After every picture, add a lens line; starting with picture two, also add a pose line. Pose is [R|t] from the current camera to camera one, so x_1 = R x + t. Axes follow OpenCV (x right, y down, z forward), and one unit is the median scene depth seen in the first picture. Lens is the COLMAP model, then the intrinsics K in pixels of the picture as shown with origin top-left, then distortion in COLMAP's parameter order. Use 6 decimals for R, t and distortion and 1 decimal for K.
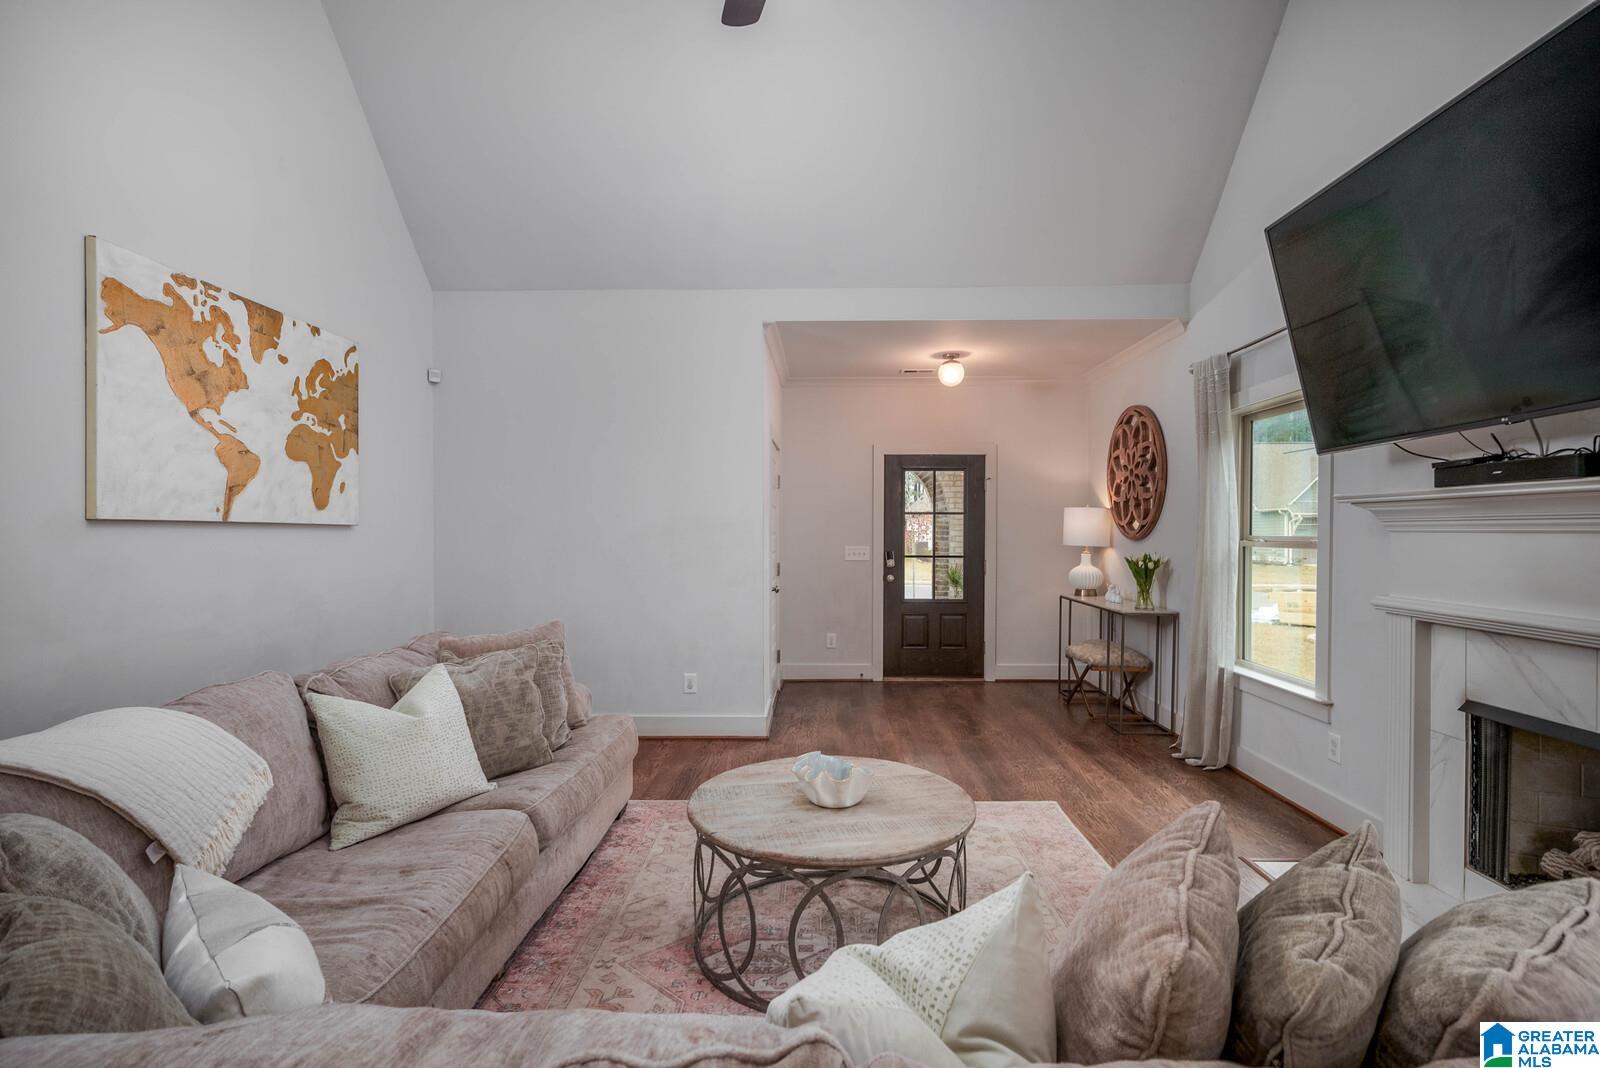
lens RADIAL K [[742.9, 0, 802.0], [0, 742.9, 545.6], [0, 0, 1]] dist [-0.000168, -0.000059]
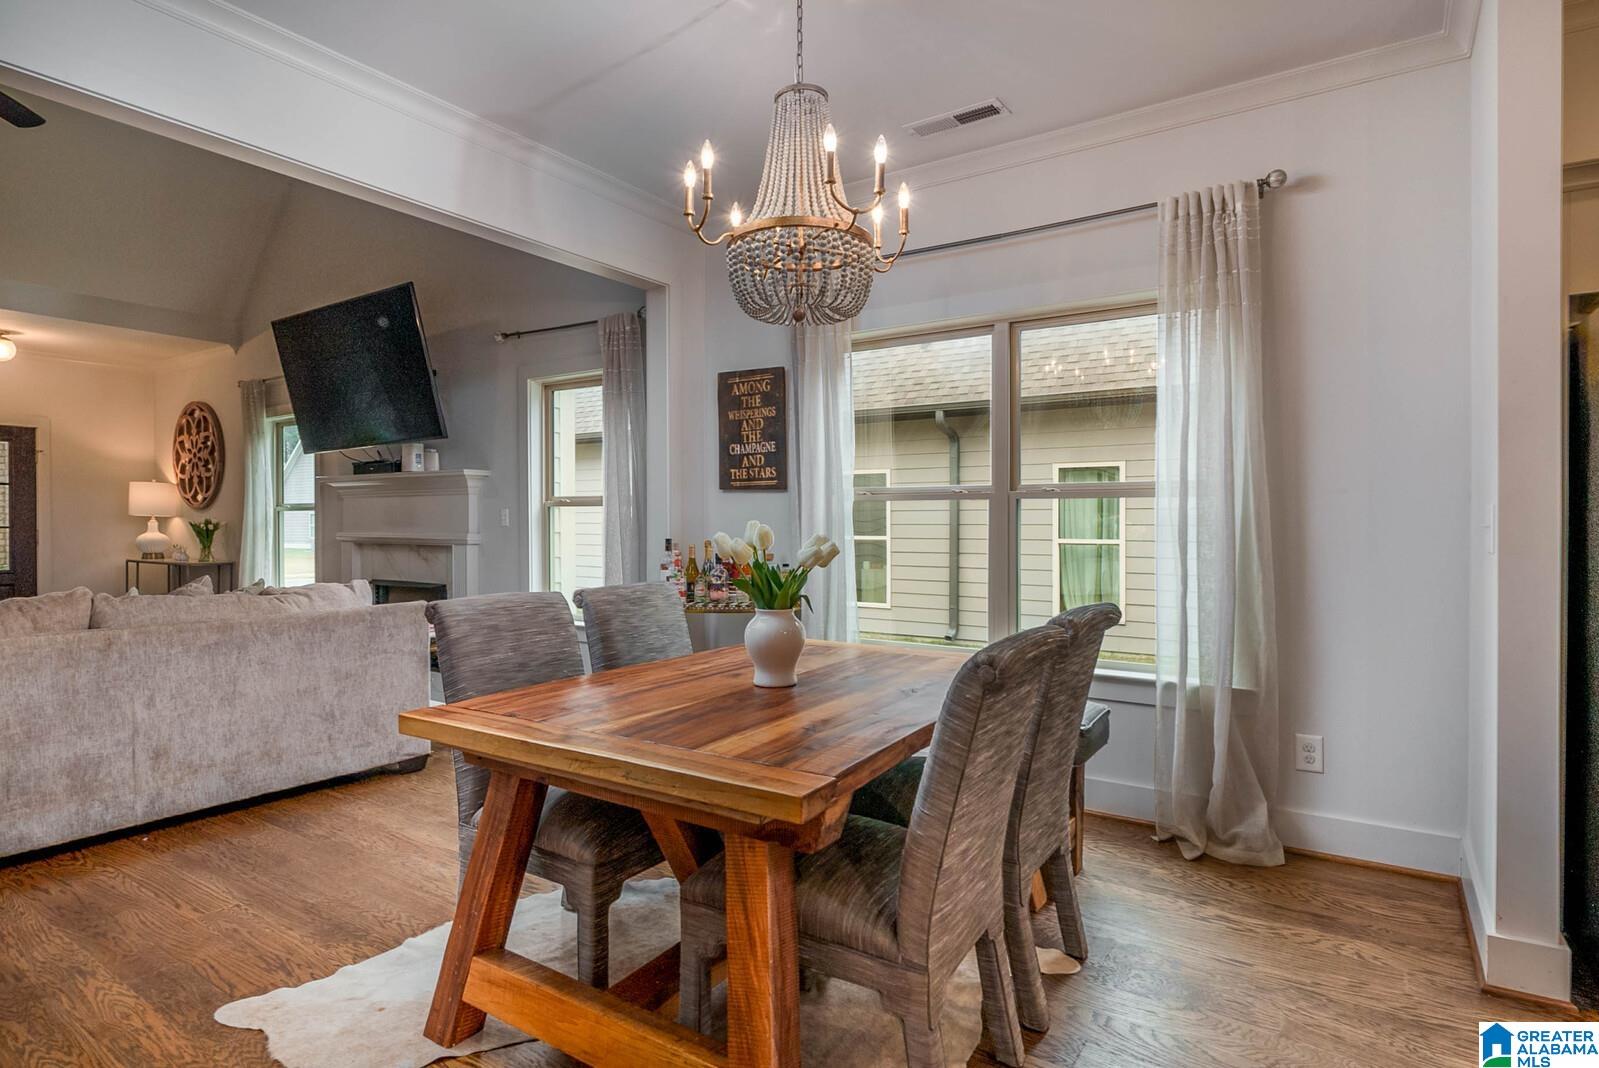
lens RADIAL K [[854.4, 0, 789.6], [0, 854.4, 534.3], [0, 0, 1]] dist [-0.004858, 0.001616]
pose [[0.531777, -0.006063, 0.846863, -0.234596], [0.016199, 0.999864, -0.003013, 0.053770], [-0.846729, 0.015321, 0.531803, -0.595269]]
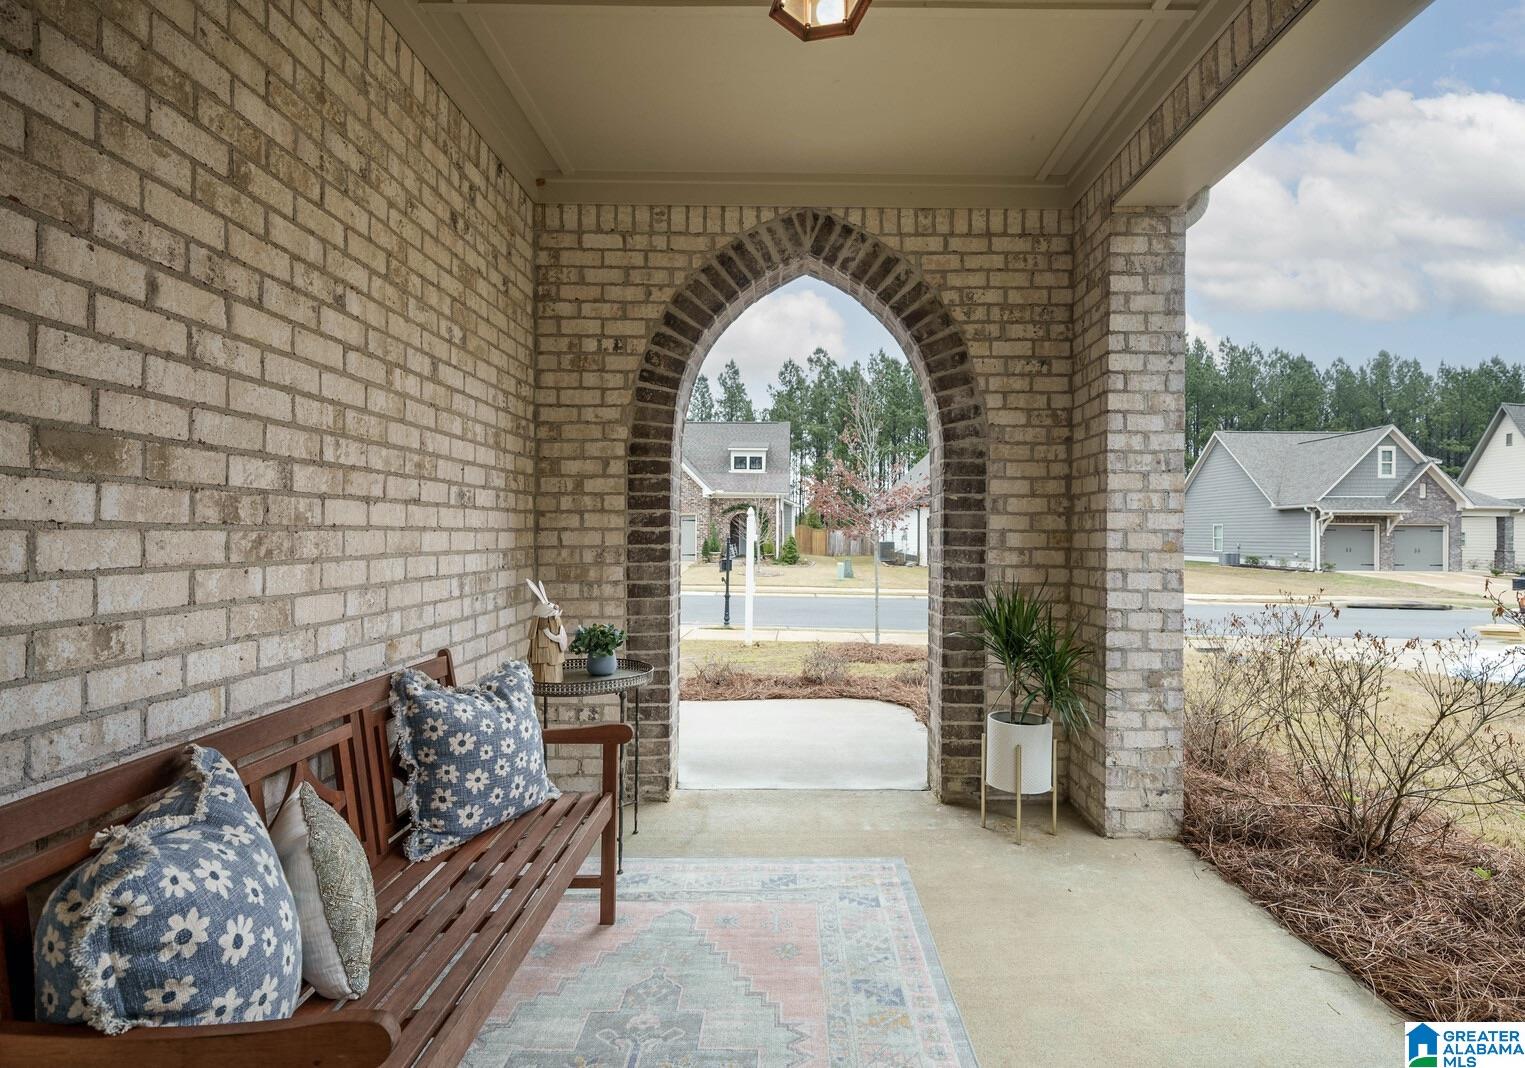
lens RADIAL K [[768.0, 0, 774.4], [0, 768.0, 537.7], [0, 0, 1]] dist [-0.006297, 0.000359]
pose [[0.999853, 0.005834, 0.016093, 0.013923], [-0.005628, 0.999901, -0.012860, 0.001370], [-0.016166, 0.012767, 0.999788, 0.092039]]
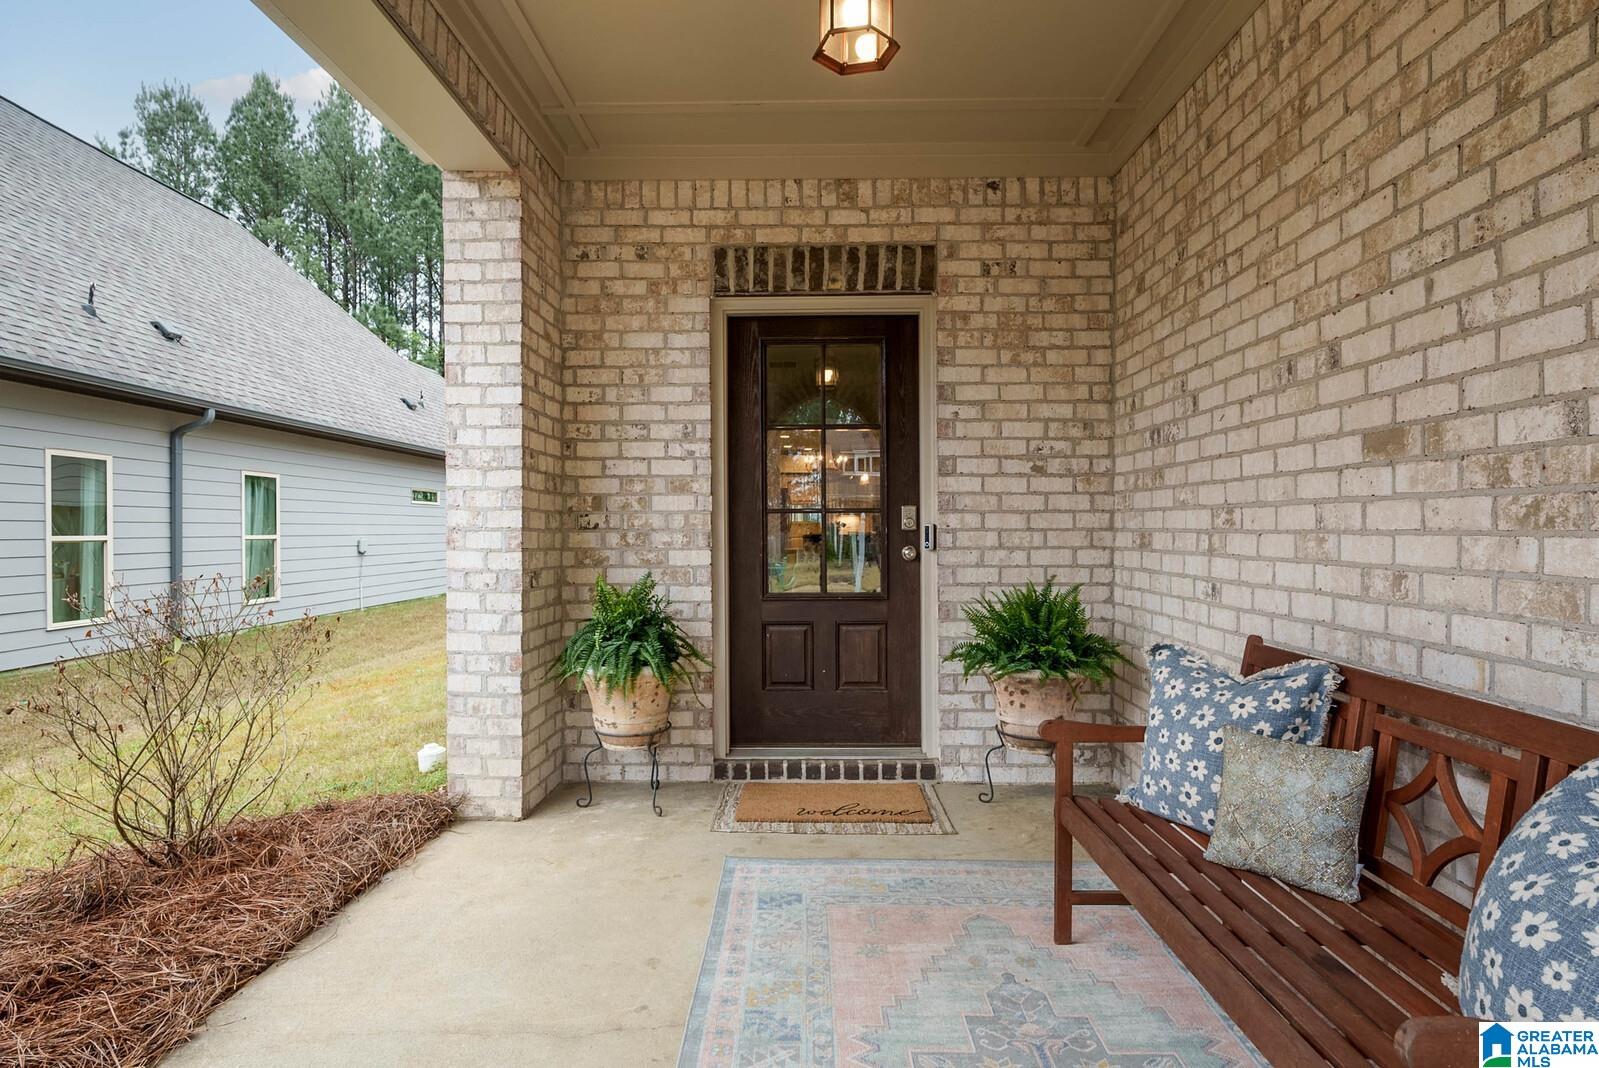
lens RADIAL K [[854.4, 0, 798.9], [0, 854.4, 531.7], [0, 0, 1]] dist [-0.004858, 0.001616]
pose [[-0.999727, 0.002642, -0.023211, 0.017951], [0.002107, 0.999732, 0.023048, 0.001375], [0.023266, 0.022993, -0.999465, 0.140807]]
